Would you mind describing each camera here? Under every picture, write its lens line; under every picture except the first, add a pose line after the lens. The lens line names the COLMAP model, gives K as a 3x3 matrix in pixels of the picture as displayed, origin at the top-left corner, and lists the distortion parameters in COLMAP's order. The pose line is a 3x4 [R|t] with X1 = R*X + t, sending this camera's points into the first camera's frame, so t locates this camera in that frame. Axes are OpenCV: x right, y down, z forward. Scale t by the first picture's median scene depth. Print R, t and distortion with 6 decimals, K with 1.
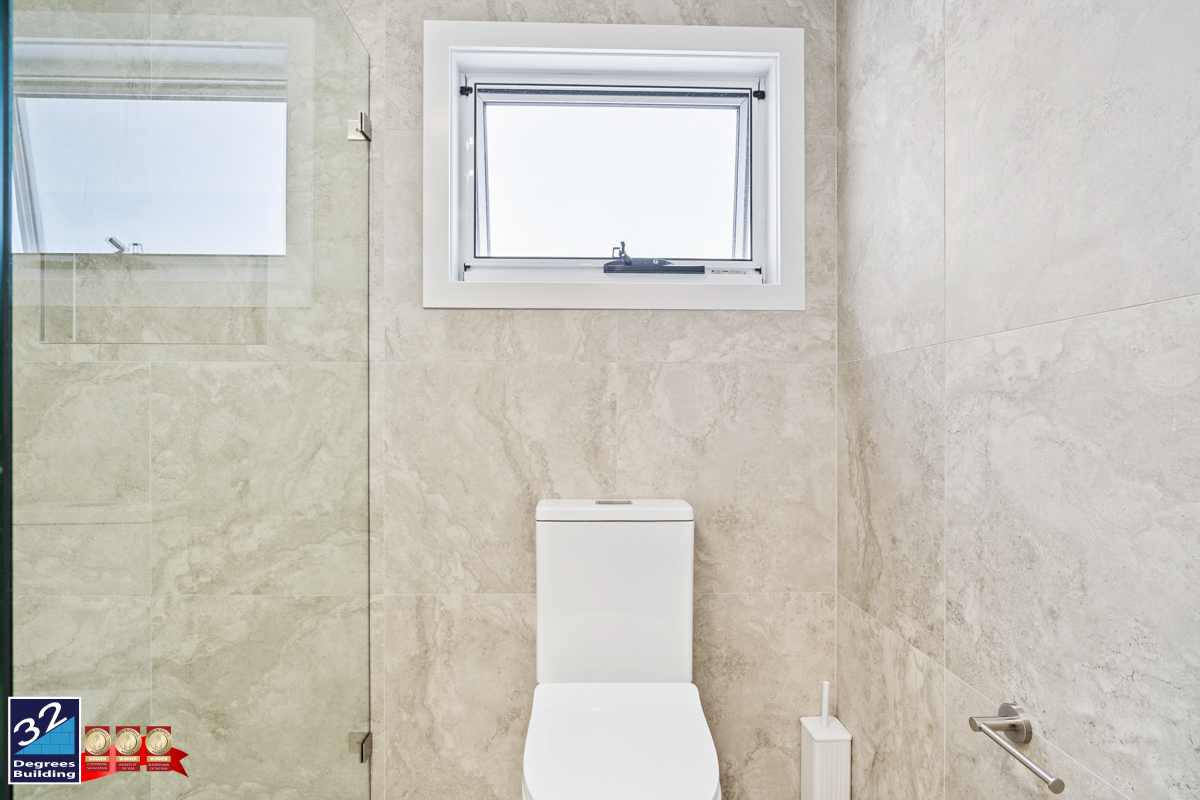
lens RADIAL K [[549.5, 0, 598.0], [0, 549.5, 412.4], [0, 0, 1]] dist [-0.011351, 0.003113]
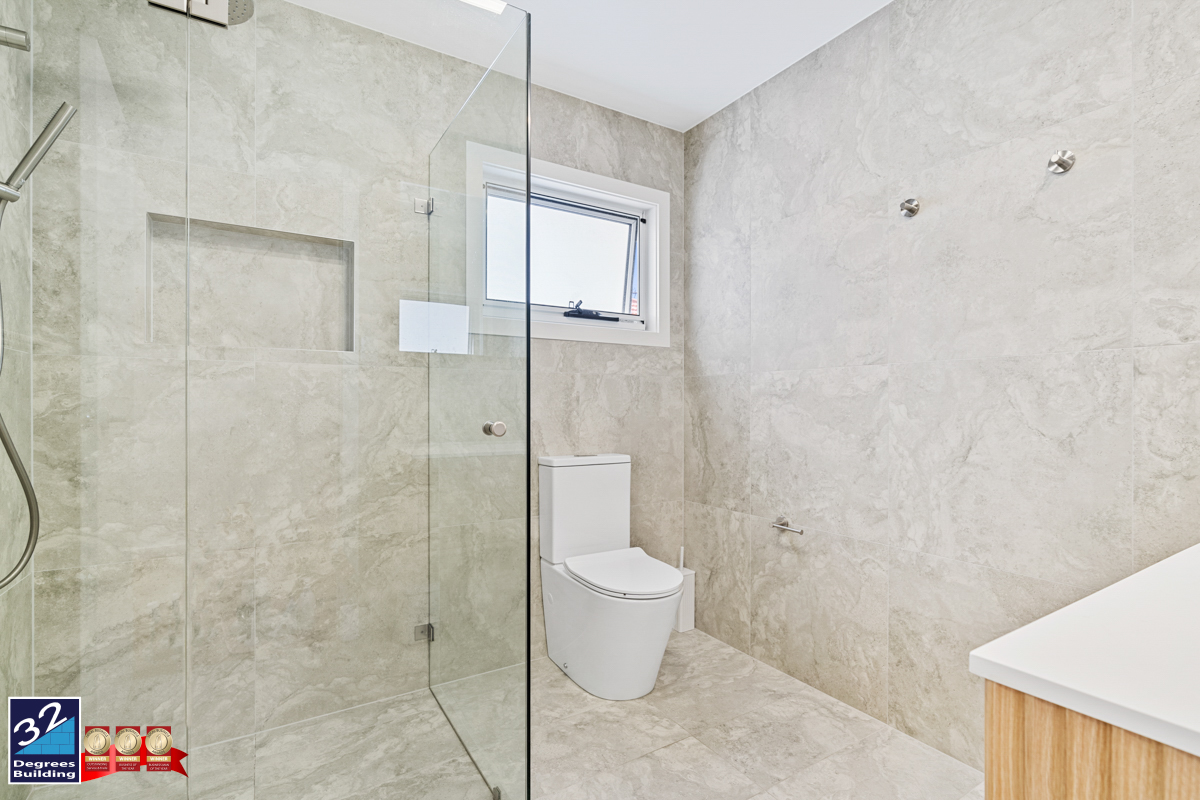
lens RADIAL K [[549.5, 0, 601.3], [0, 549.5, 404.7], [0, 0, 1]] dist [-0.011351, 0.003113]
pose [[0.866806, 0.000746, 0.498644, -0.751430], [-0.000878, 1.000000, 0.000031, 0.005364], [-0.498644, -0.000465, 0.866807, -0.486923]]
